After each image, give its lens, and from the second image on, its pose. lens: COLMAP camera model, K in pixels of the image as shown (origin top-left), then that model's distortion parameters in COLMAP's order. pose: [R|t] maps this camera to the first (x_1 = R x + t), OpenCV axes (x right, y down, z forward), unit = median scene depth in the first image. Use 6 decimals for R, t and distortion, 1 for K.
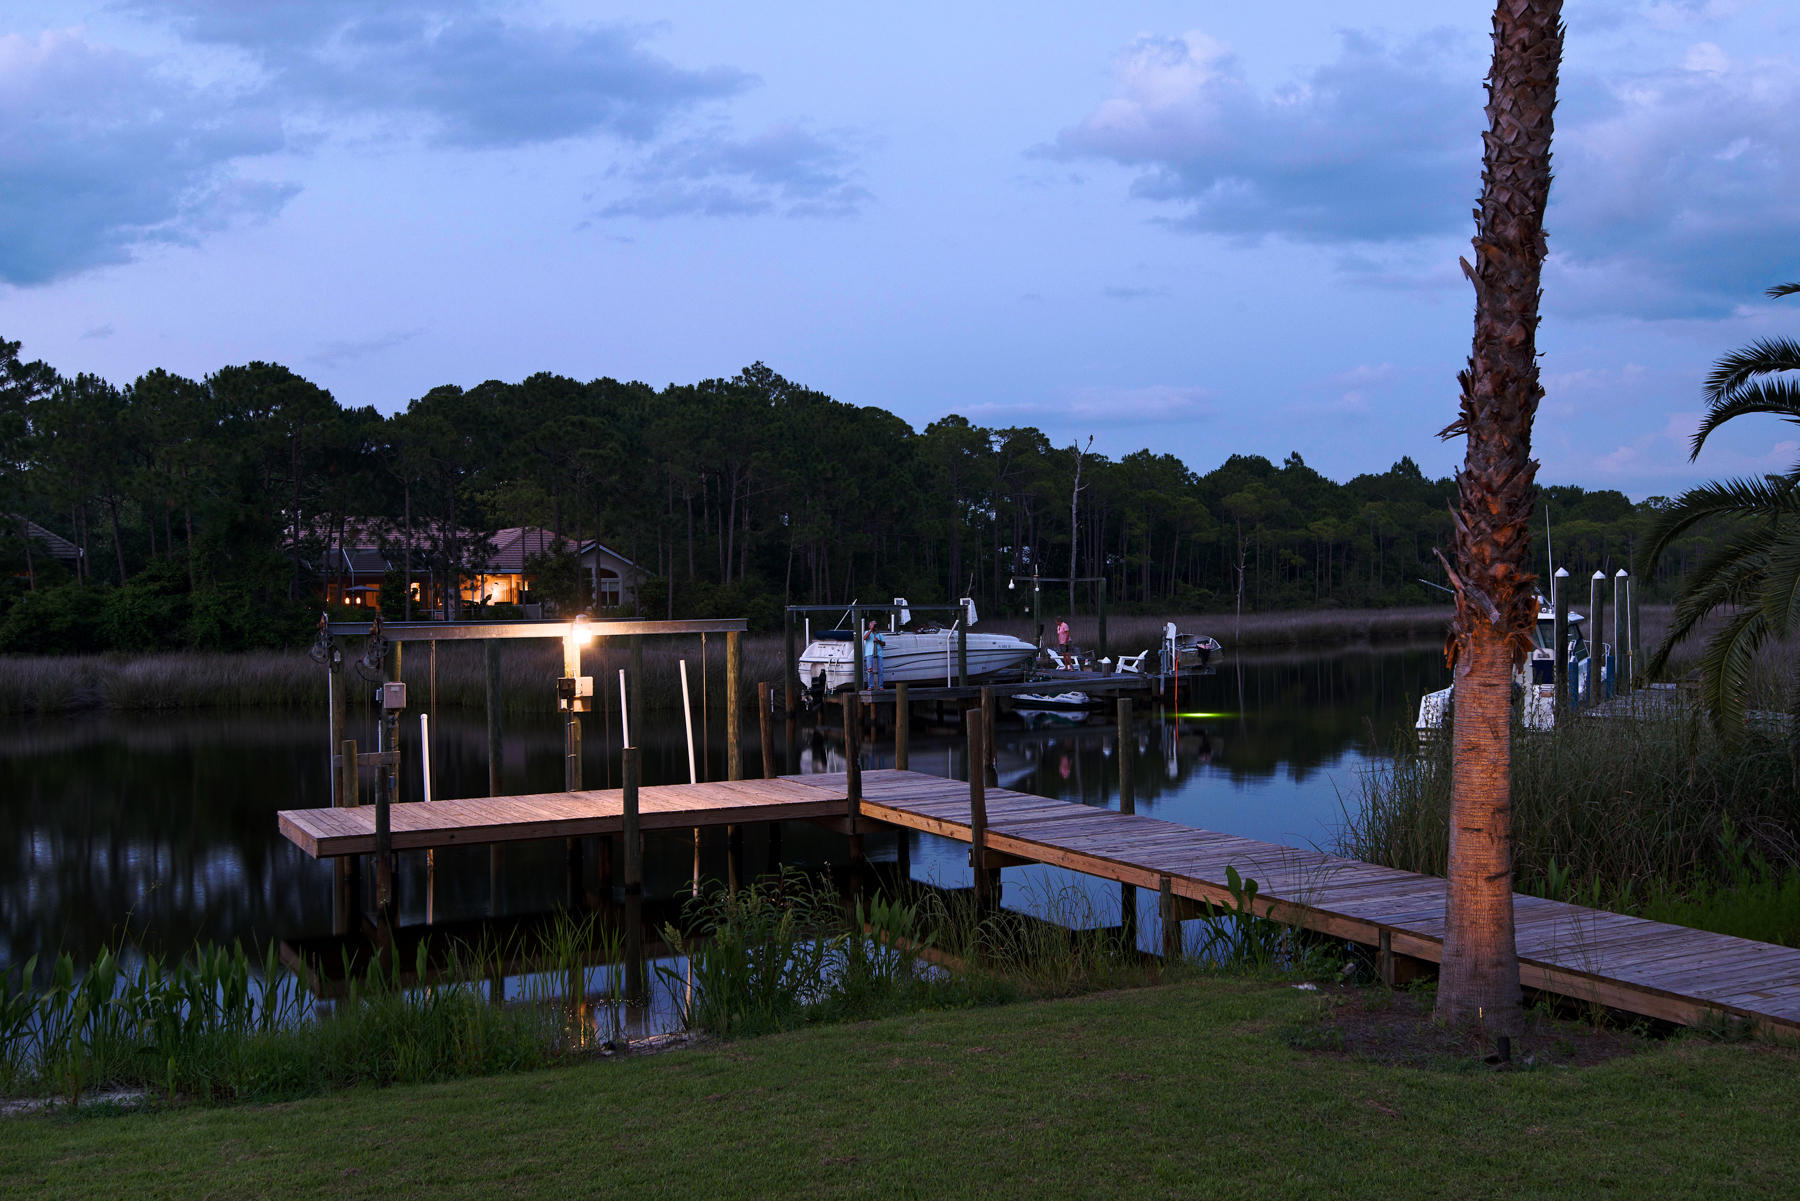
lens RADIAL K [[1794.1, 0, 900.0], [0, 1794.1, 600.5], [0, 0, 1]] dist [-0.017053, -0.006967]
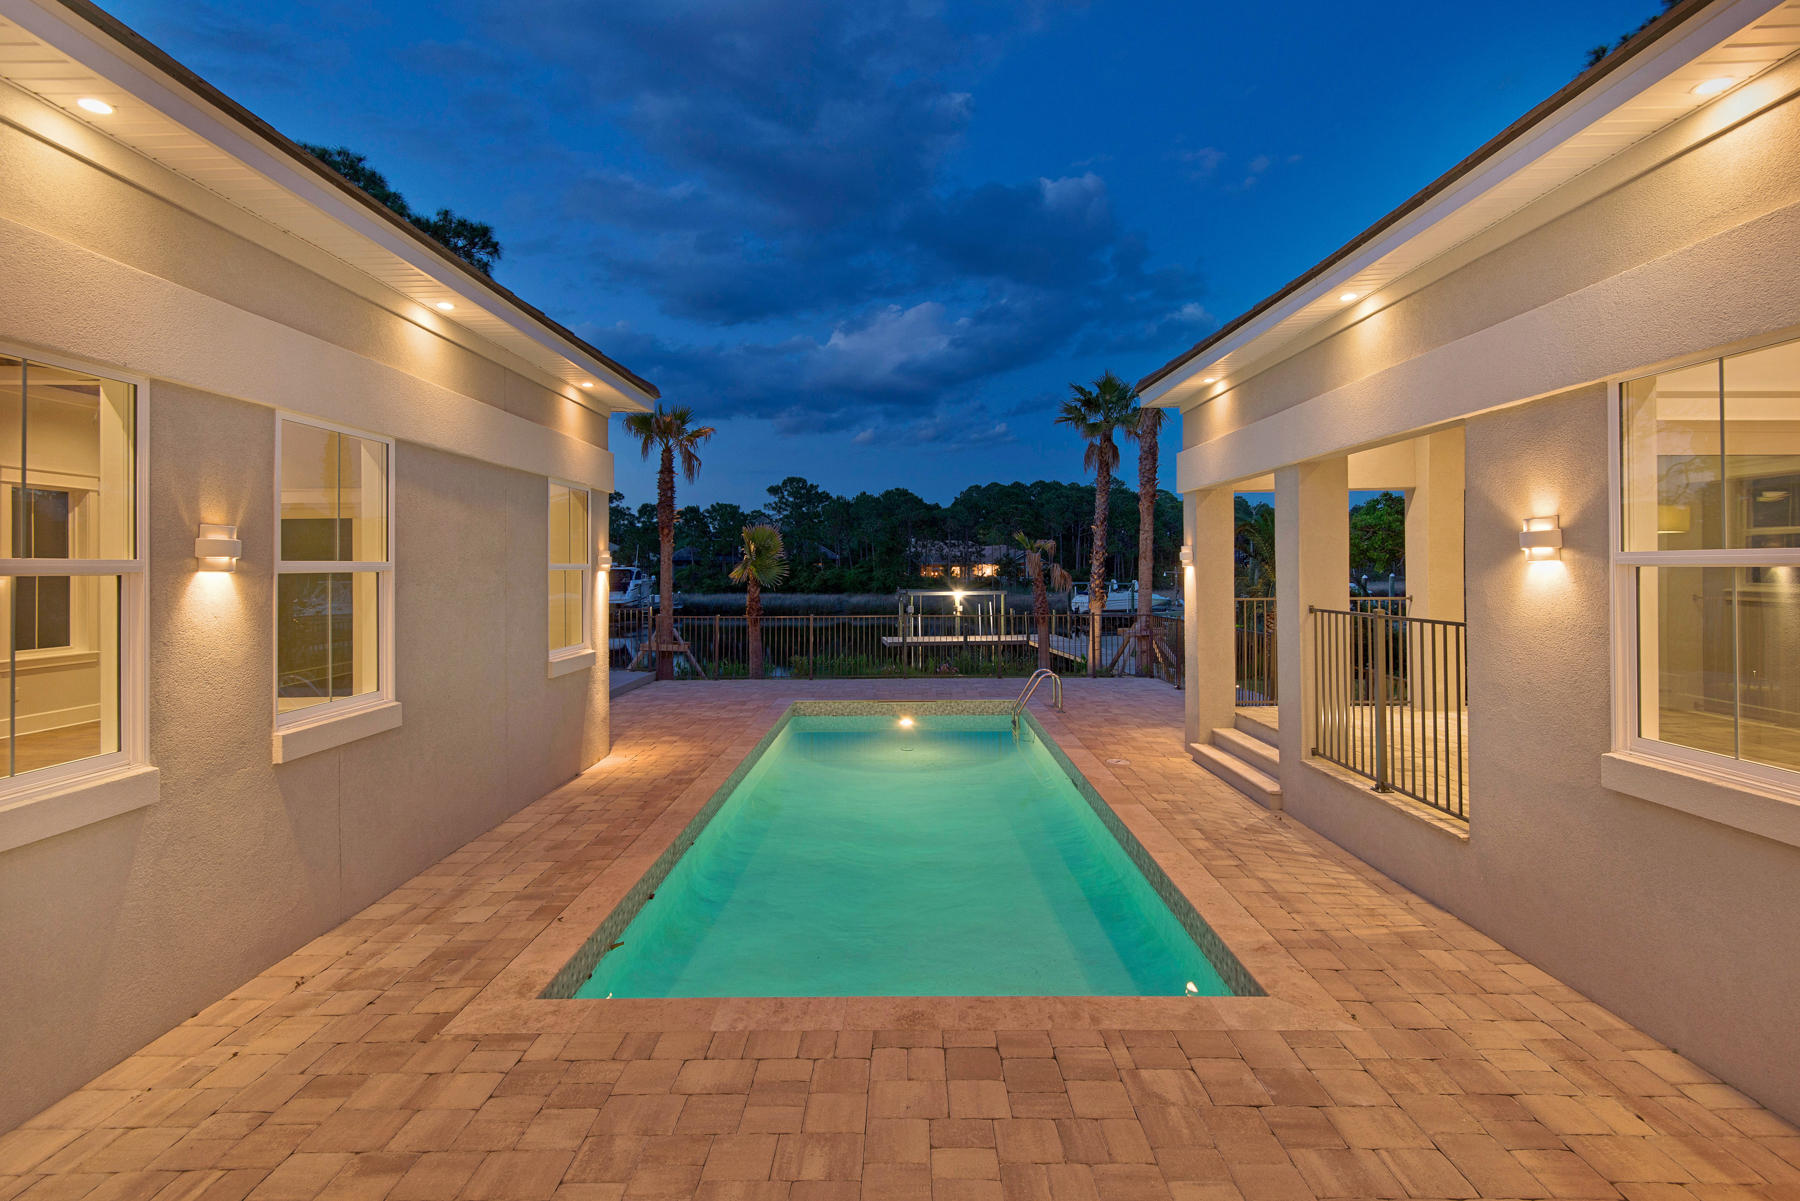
lens RADIAL K [[785.3, 0, 932.3], [0, 785.3, 565.2], [0, 0, 1]] dist [0.012309, -0.000512]
pose [[0.952694, 0.009830, -0.303774, 0.074310], [-0.012504, 0.999898, -0.006860, -0.008649], [0.303675, 0.010334, 0.952720, -0.165691]]
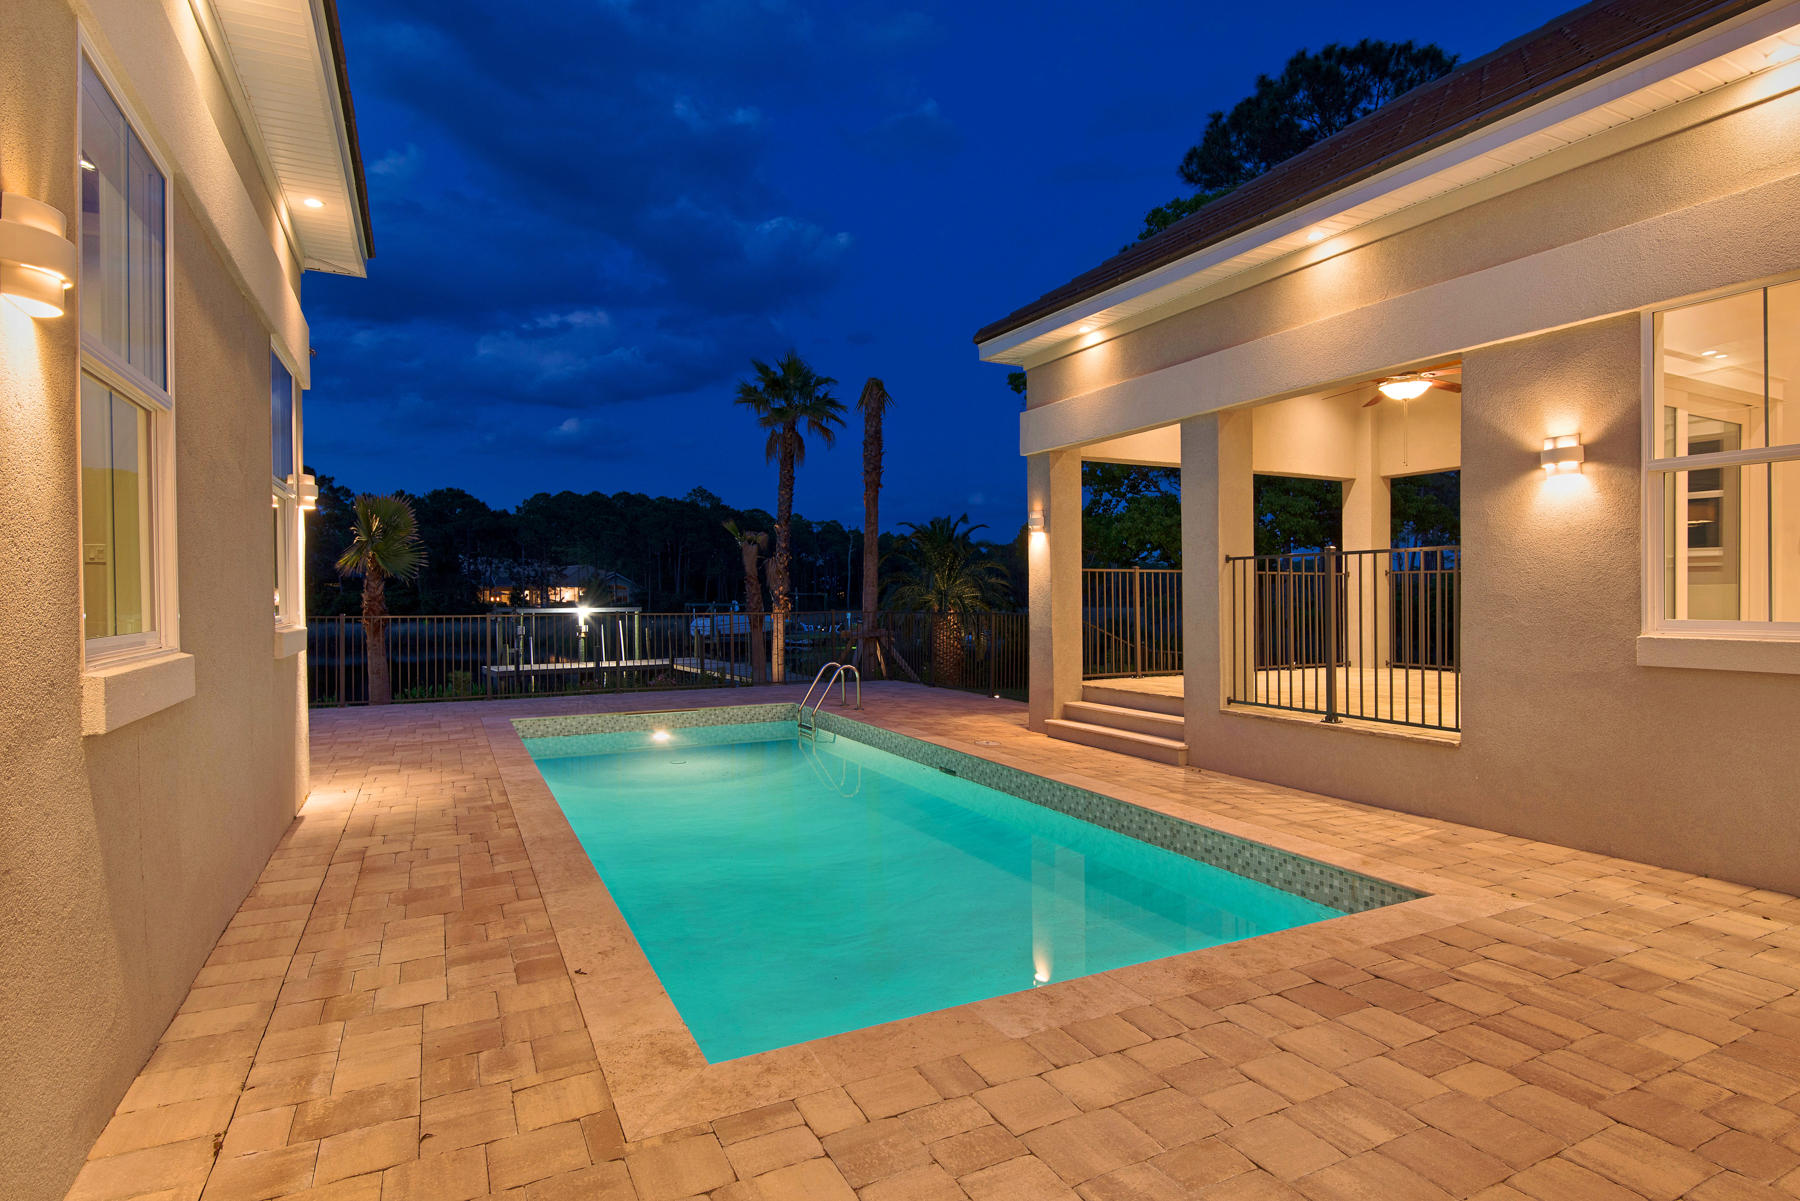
lens RADIAL K [[879.4, 0, 900.0], [0, 879.4, 600.5], [0, 0, 1]] dist [0.002840, -0.000419]
pose [[0.990476, 0.009728, 0.137342, 0.042516], [-0.009498, 0.999952, -0.002325, -0.000679], [-0.137358, 0.000998, 0.990521, -0.161414]]
